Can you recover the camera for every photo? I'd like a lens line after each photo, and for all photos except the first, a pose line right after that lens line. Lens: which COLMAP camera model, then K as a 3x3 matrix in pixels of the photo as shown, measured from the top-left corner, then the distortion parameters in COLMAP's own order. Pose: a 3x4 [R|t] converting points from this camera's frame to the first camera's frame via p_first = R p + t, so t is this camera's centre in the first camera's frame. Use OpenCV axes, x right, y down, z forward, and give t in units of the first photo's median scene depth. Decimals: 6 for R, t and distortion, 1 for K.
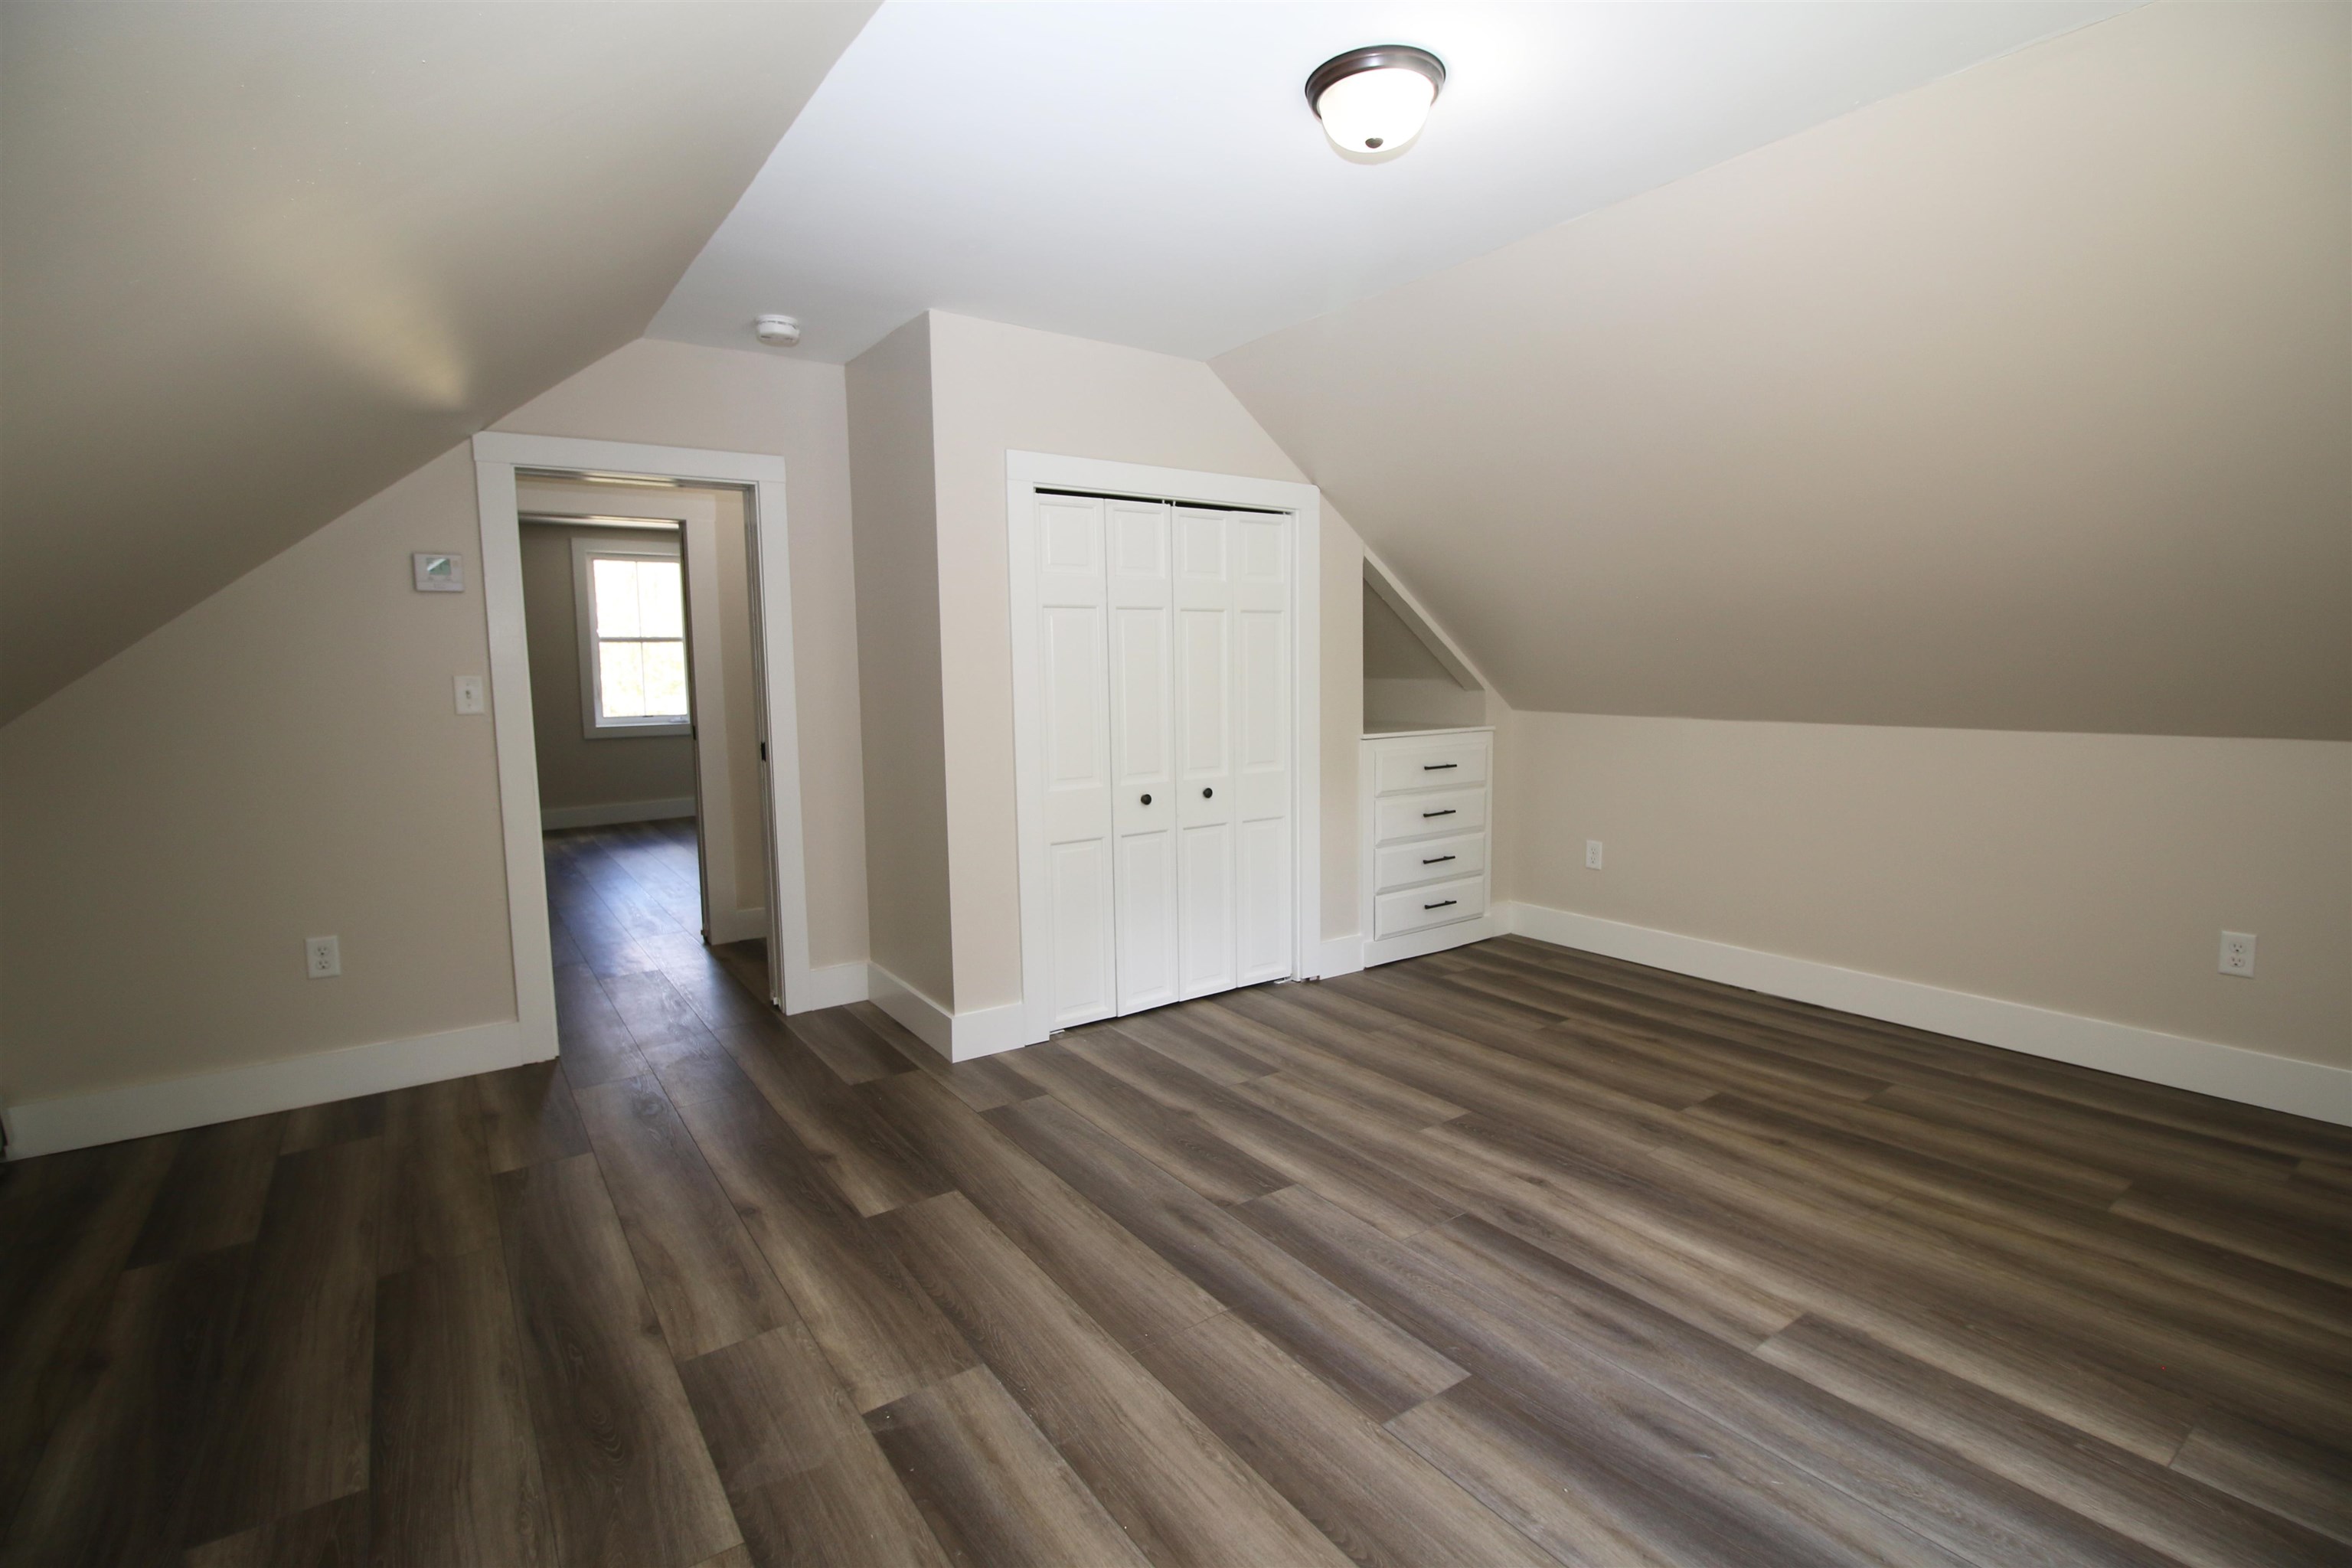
lens RADIAL K [[1085.9, 0, 1176.0], [0, 1085.9, 784.0], [0, 0, 1]] dist [0.001554, -0.013334]
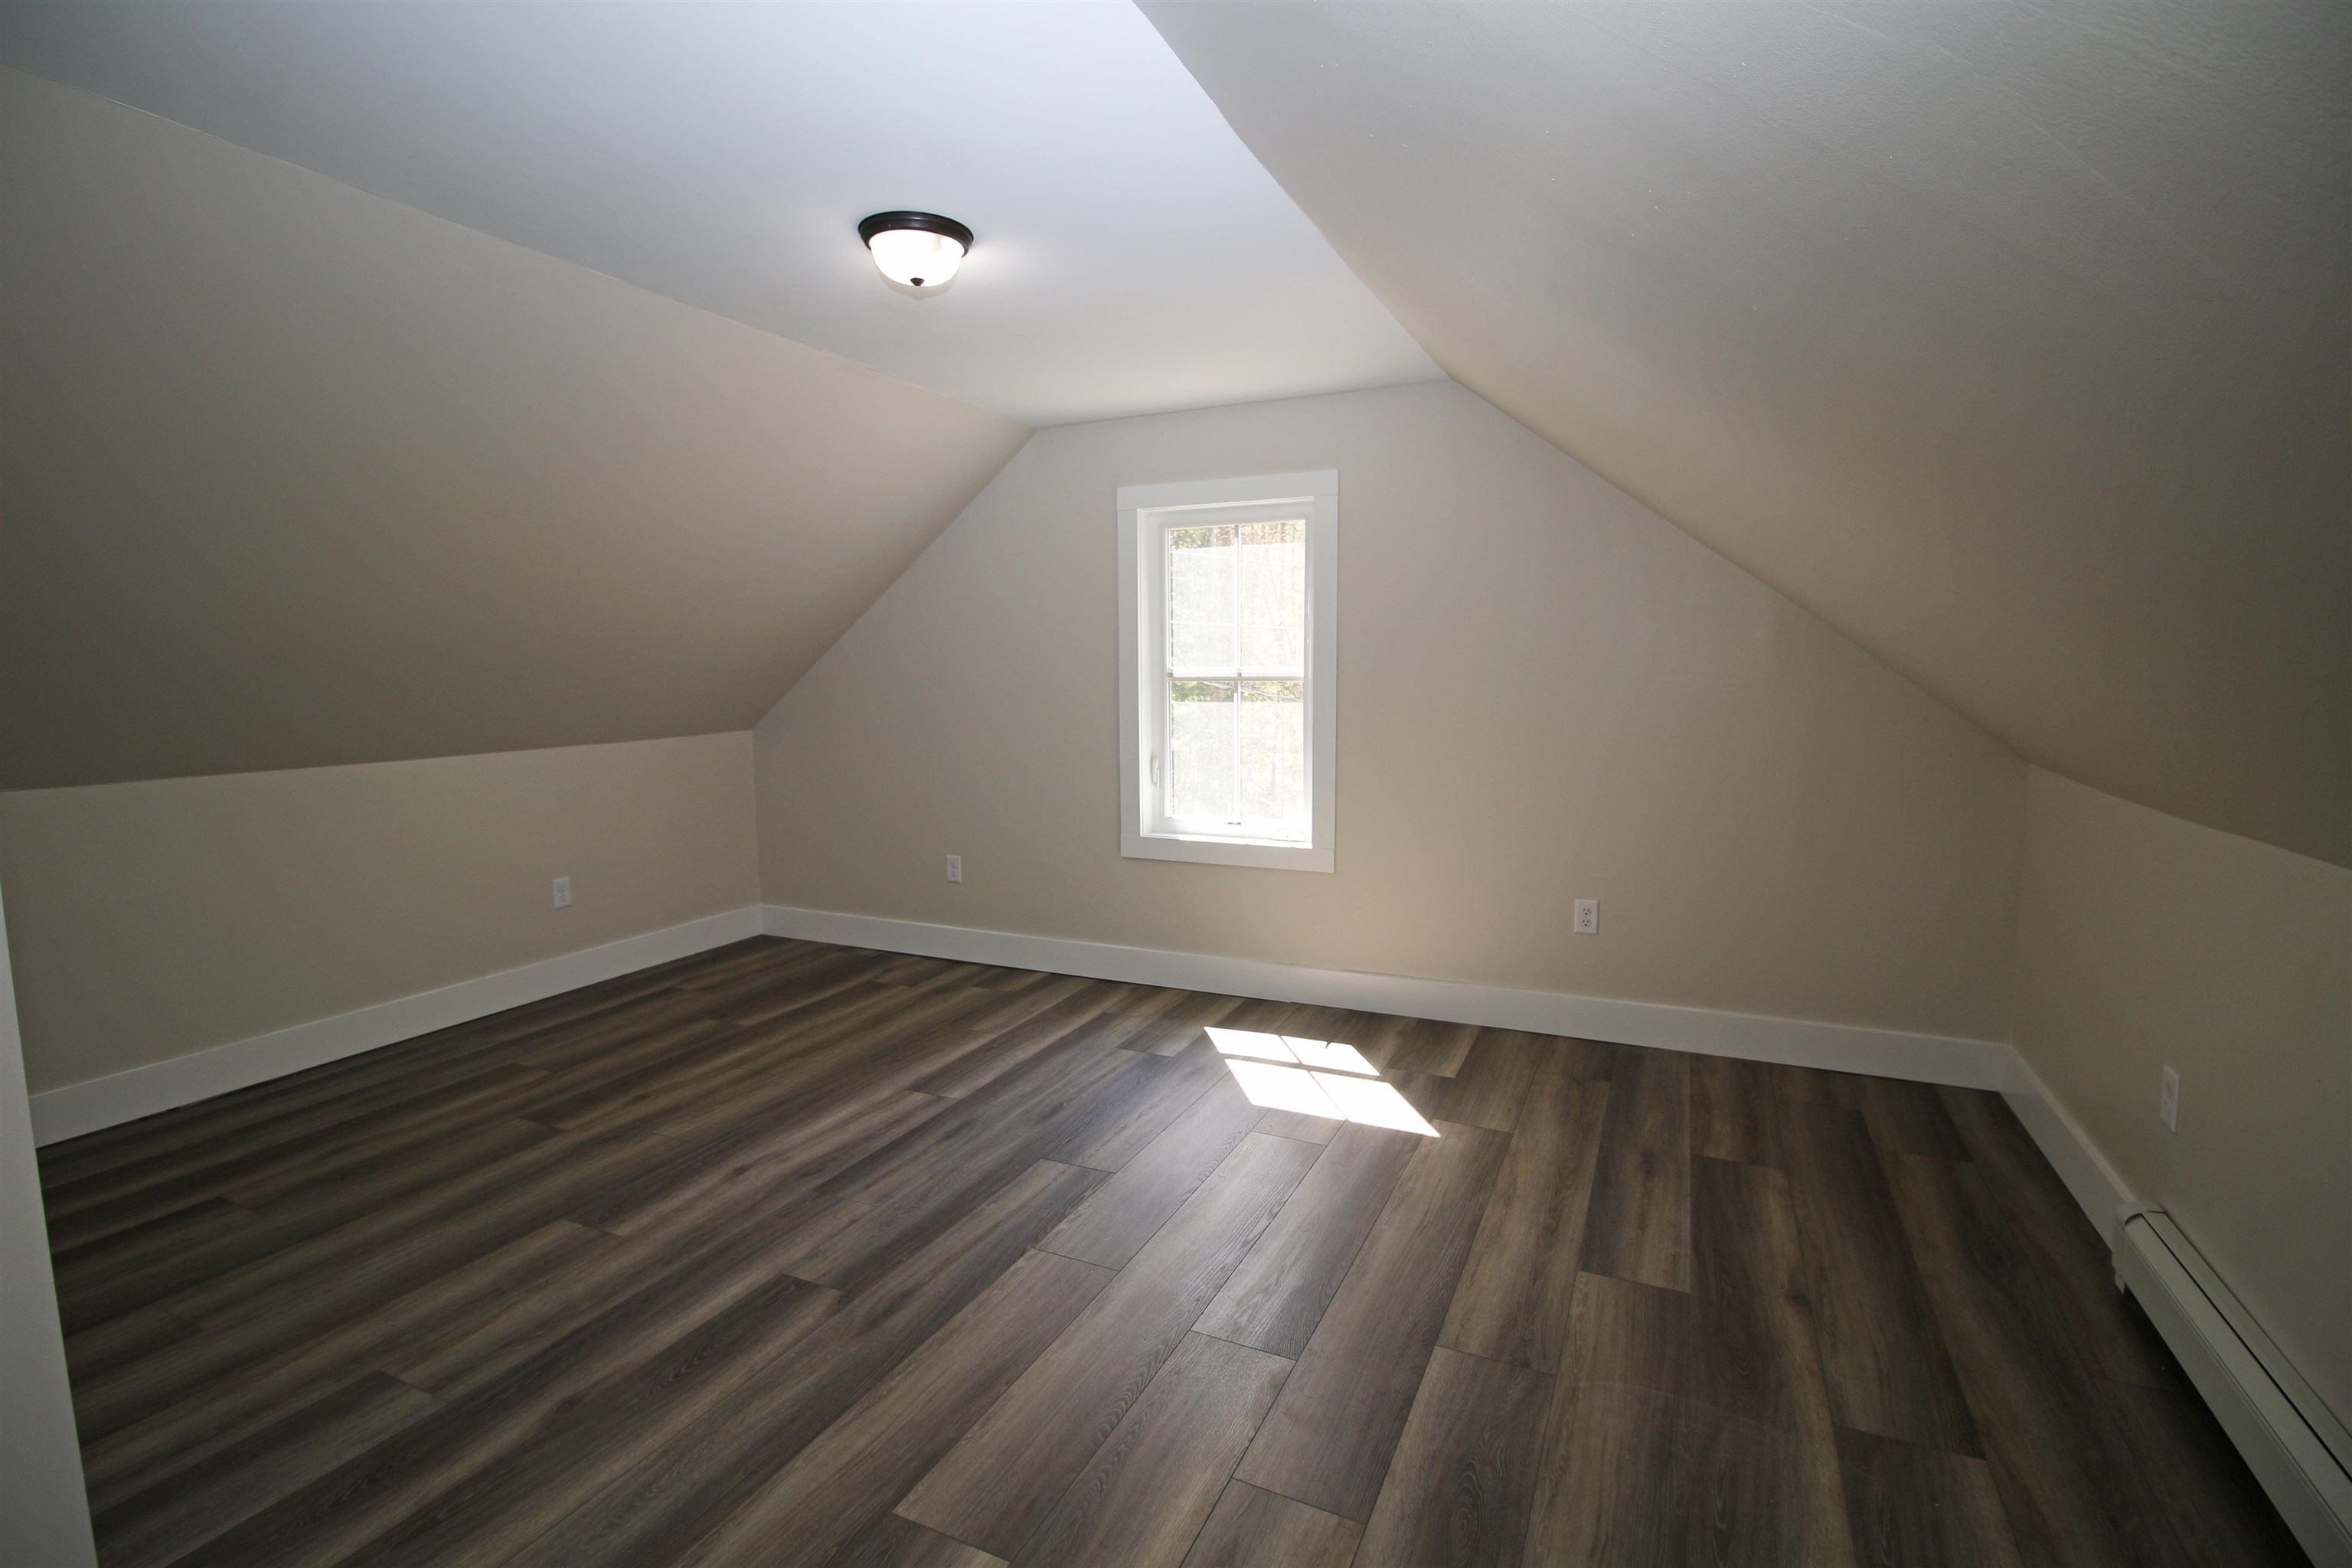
lens RADIAL K [[1085.9, 0, 1176.0], [0, 1085.9, 784.0], [0, 0, 1]] dist [0.001554, -0.013334]
pose [[-0.494464, -0.077164, 0.865766, -0.842728], [0.109899, 0.982508, 0.150335, -0.142639], [-0.862222, 0.169483, -0.477335, 1.119783]]
